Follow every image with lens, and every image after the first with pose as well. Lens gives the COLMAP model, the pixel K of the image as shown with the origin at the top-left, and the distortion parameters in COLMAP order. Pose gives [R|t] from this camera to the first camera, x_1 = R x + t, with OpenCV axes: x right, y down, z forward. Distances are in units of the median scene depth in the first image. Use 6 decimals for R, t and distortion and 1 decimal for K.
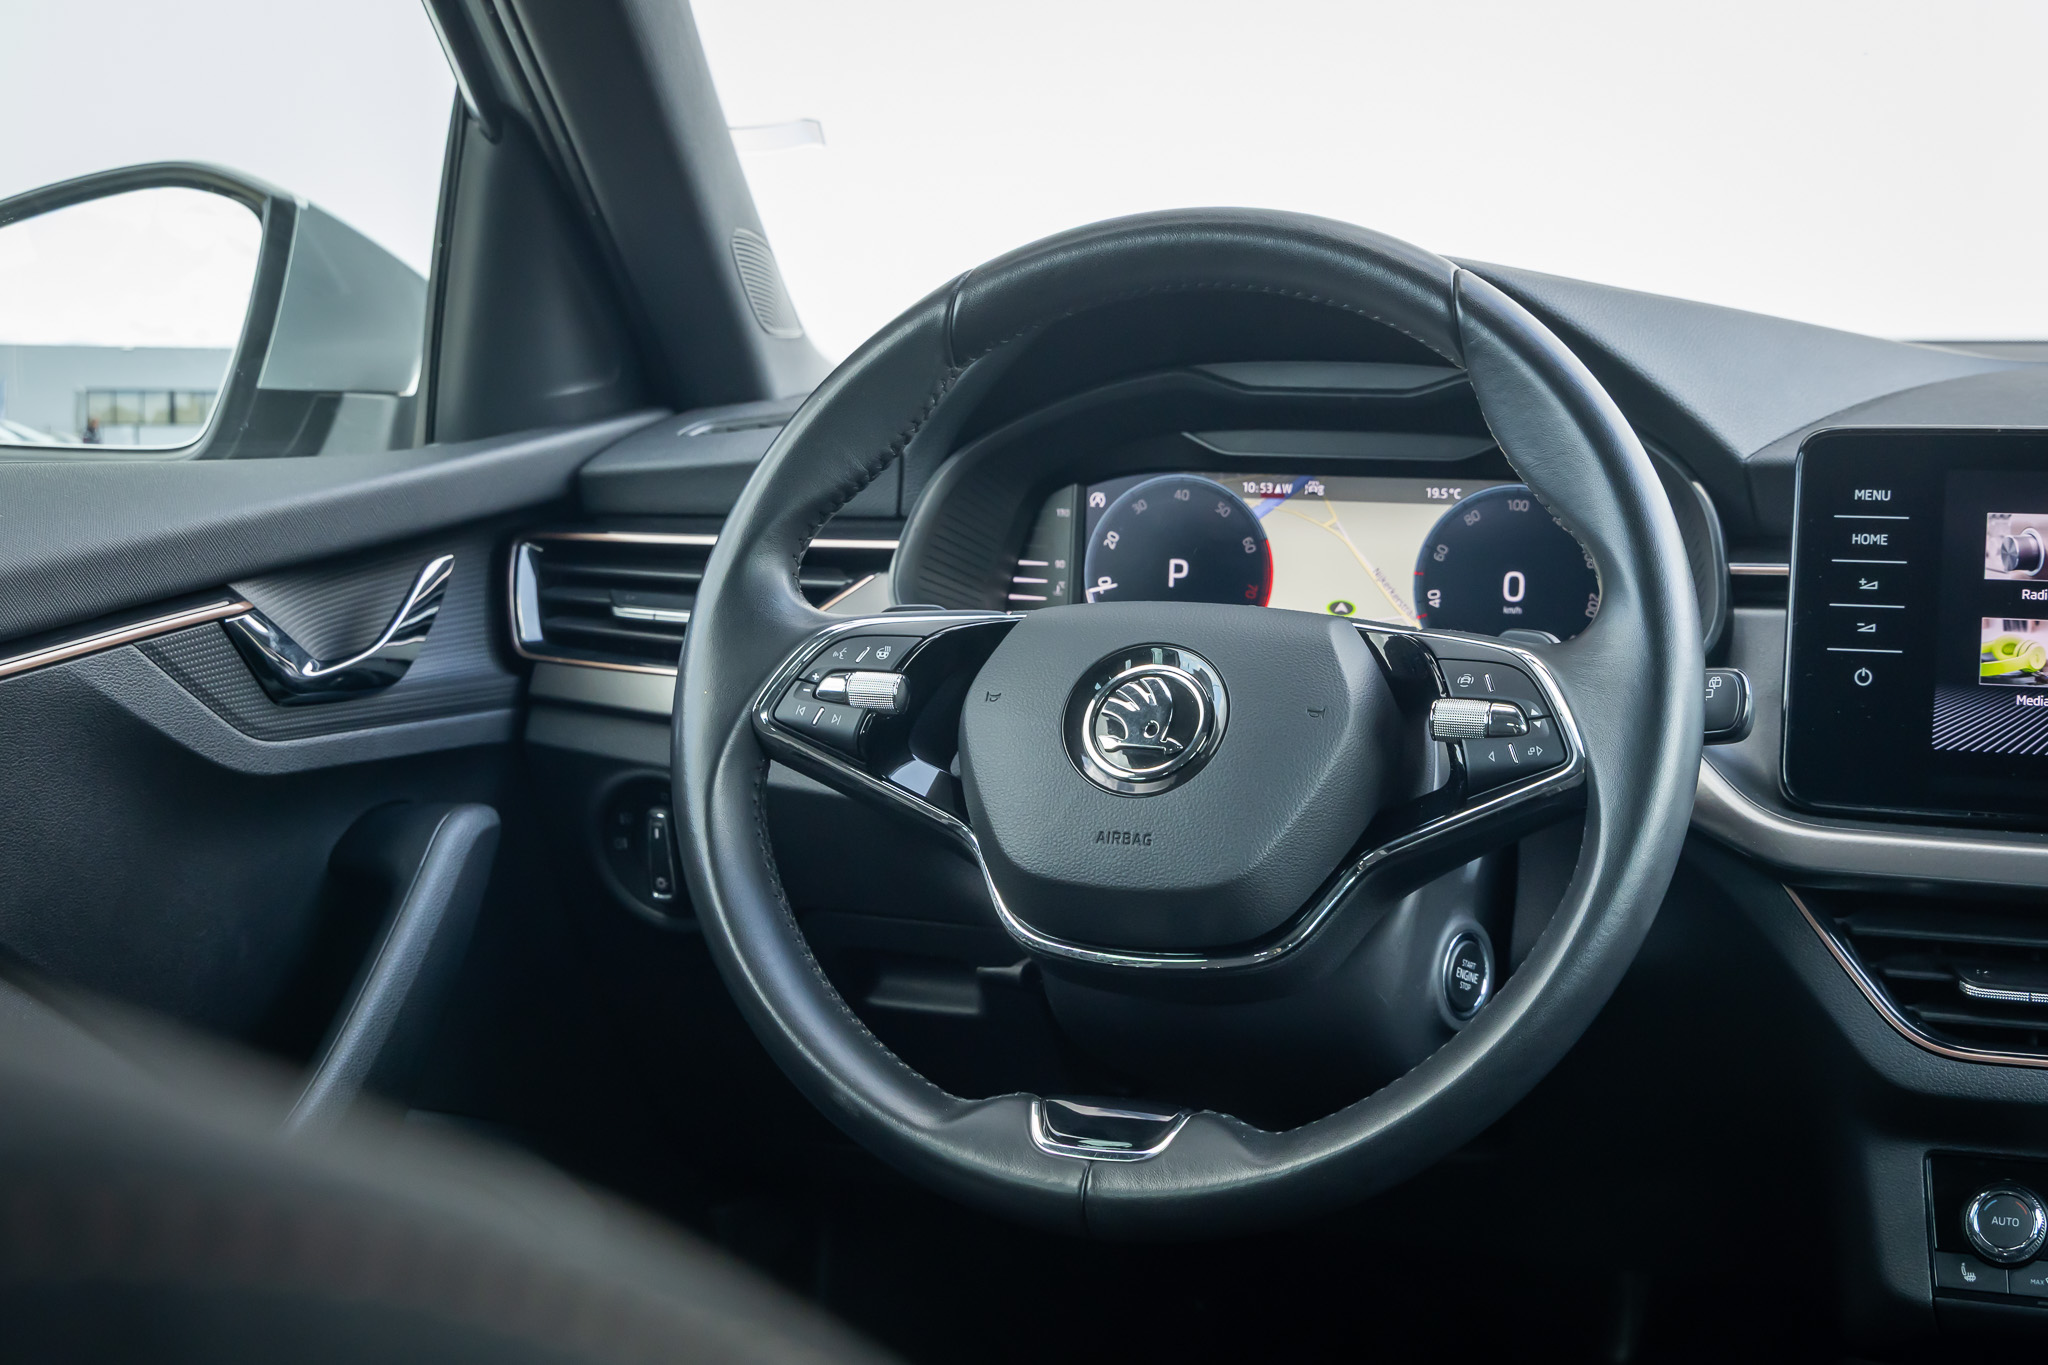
lens RADIAL K [[2962.2, 0, 1032.7], [0, 2962.2, 675.0], [0, 0, 1]] dist [-0.008915, 0.000000]
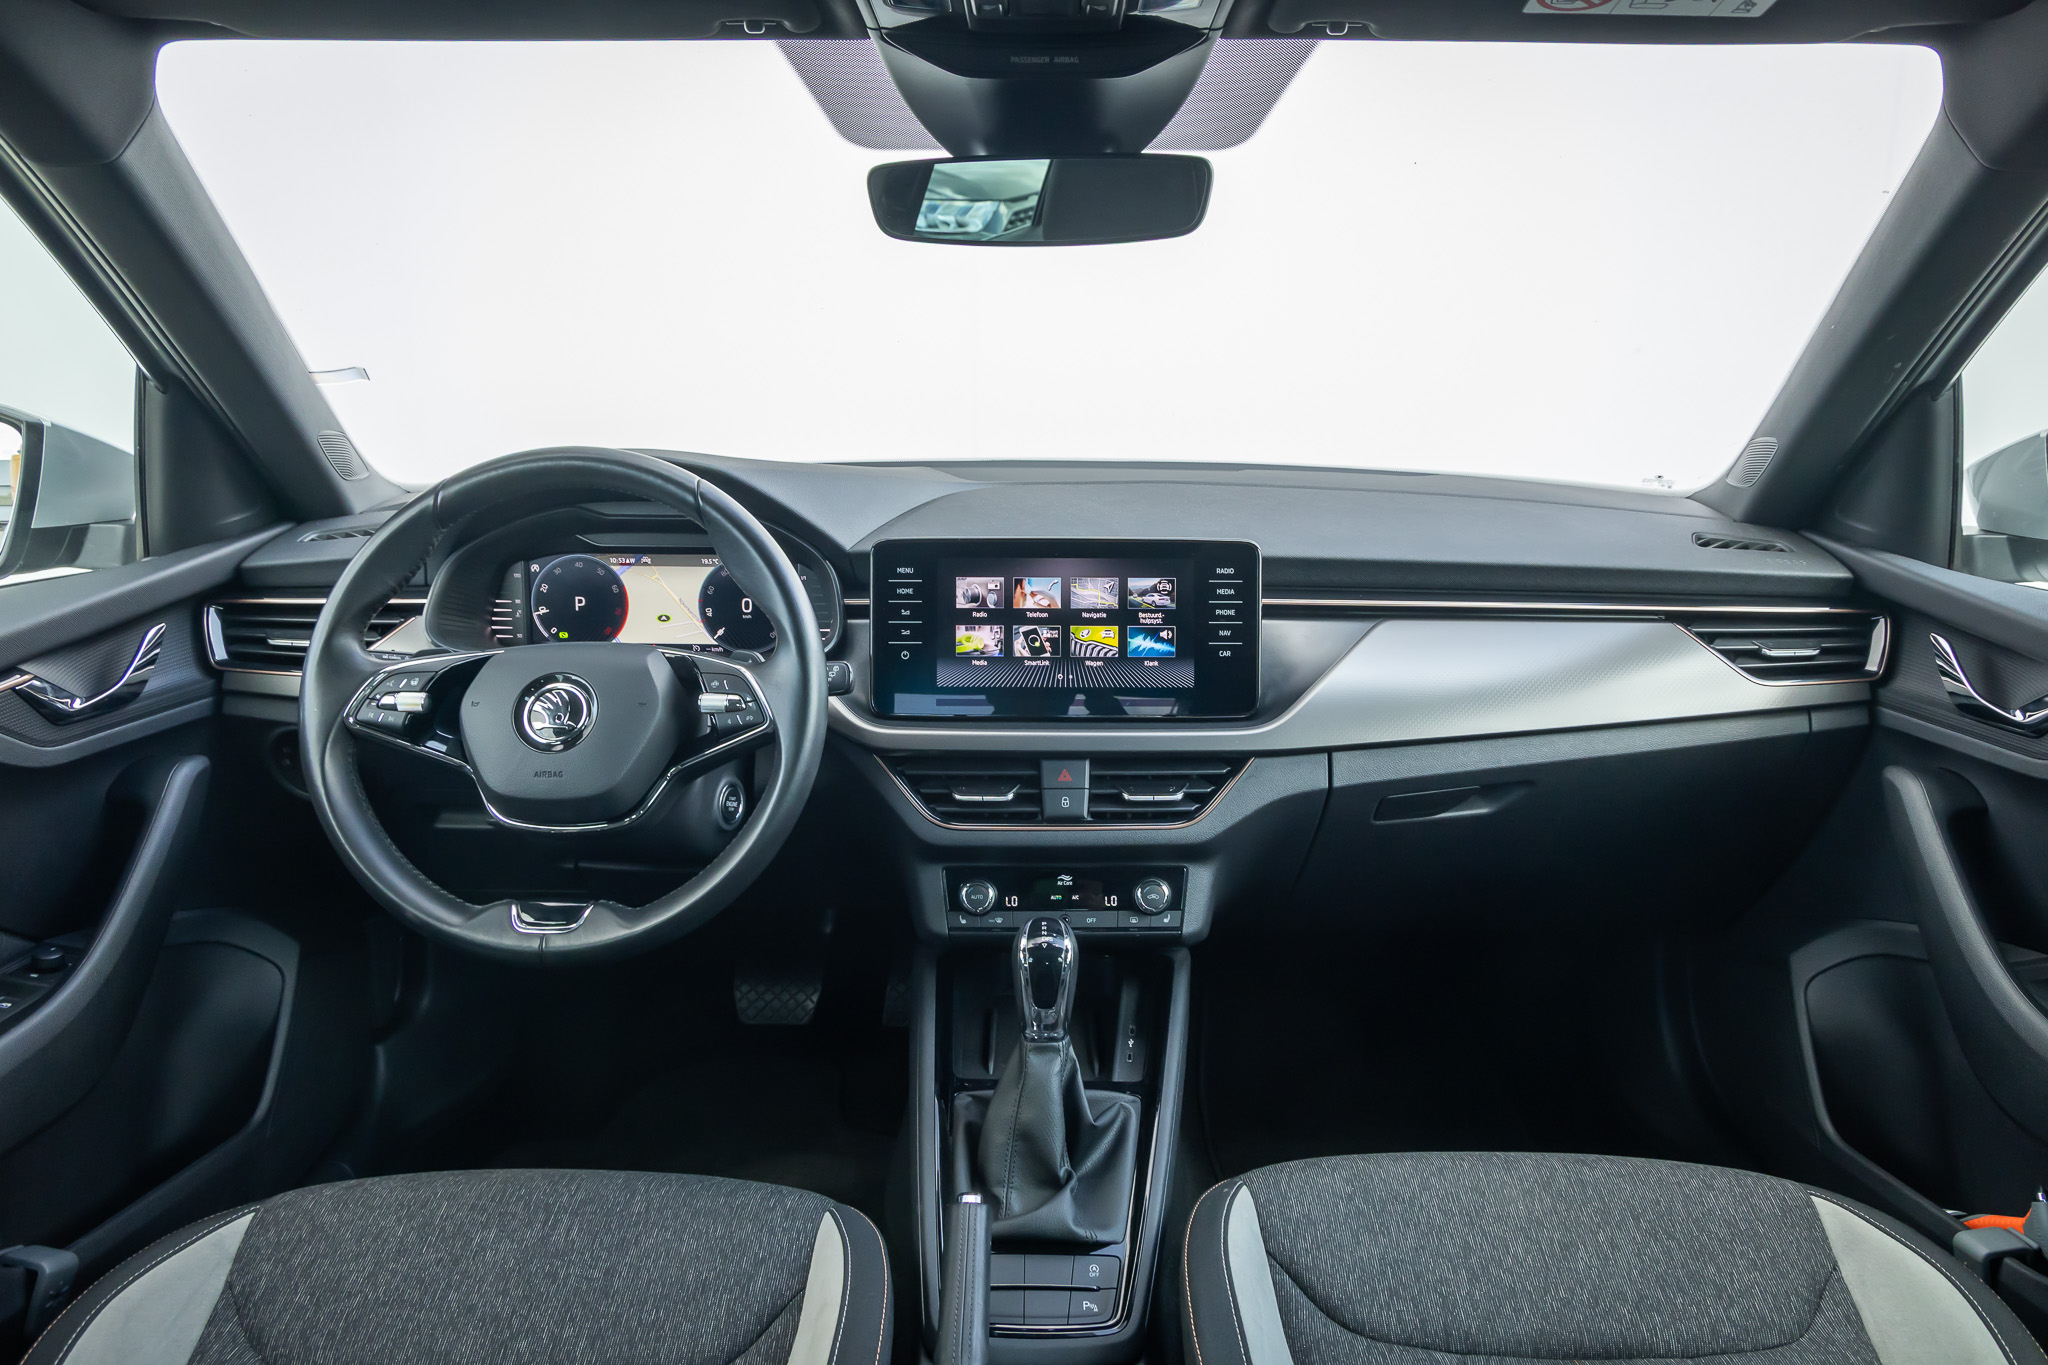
lens RADIAL K [[1384.7, 0, 1028.1], [0, 1384.7, 691.1], [0, 0, 1]] dist [0.008525, -0.002878]
pose [[0.945966, -0.079509, 0.314366, 0.043937], [0.041590, 0.991215, 0.125548, -0.098492], [-0.321586, -0.105690, 0.940963, 0.008190]]
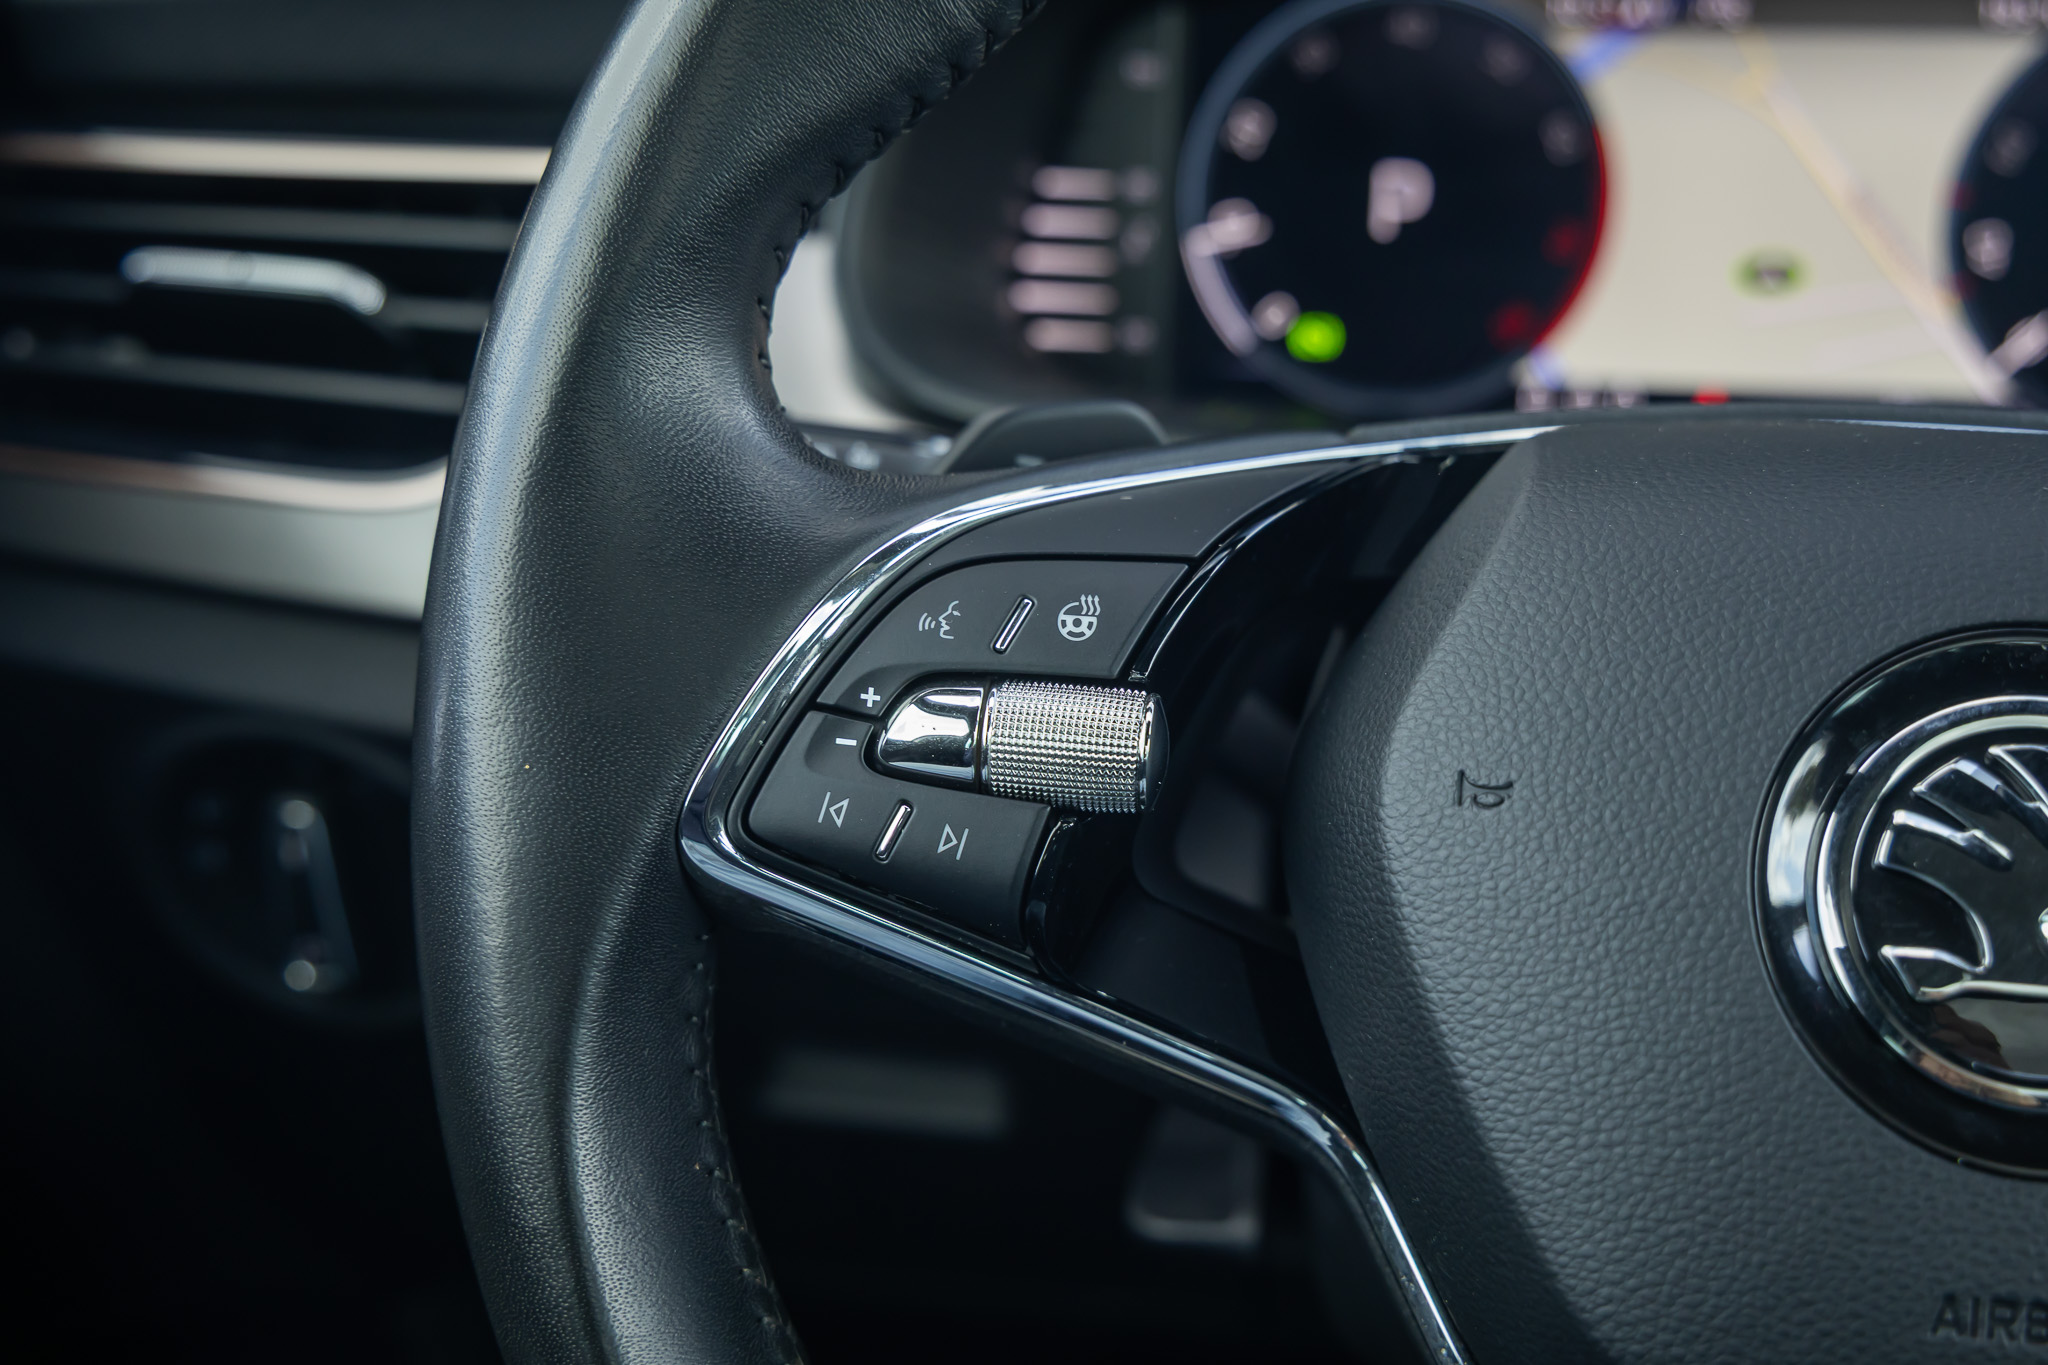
lens RADIAL K [[2732.5, 0, 1028.1], [0, 2732.5, 673.2], [0, 0, 1]] dist [0.132374, 0.000000]
pose [[0.982149, -0.059368, 0.178489, -0.108893], [0.021911, 0.978537, 0.204905, -0.062837], [-0.186823, -0.197336, 0.962370, 0.703157]]
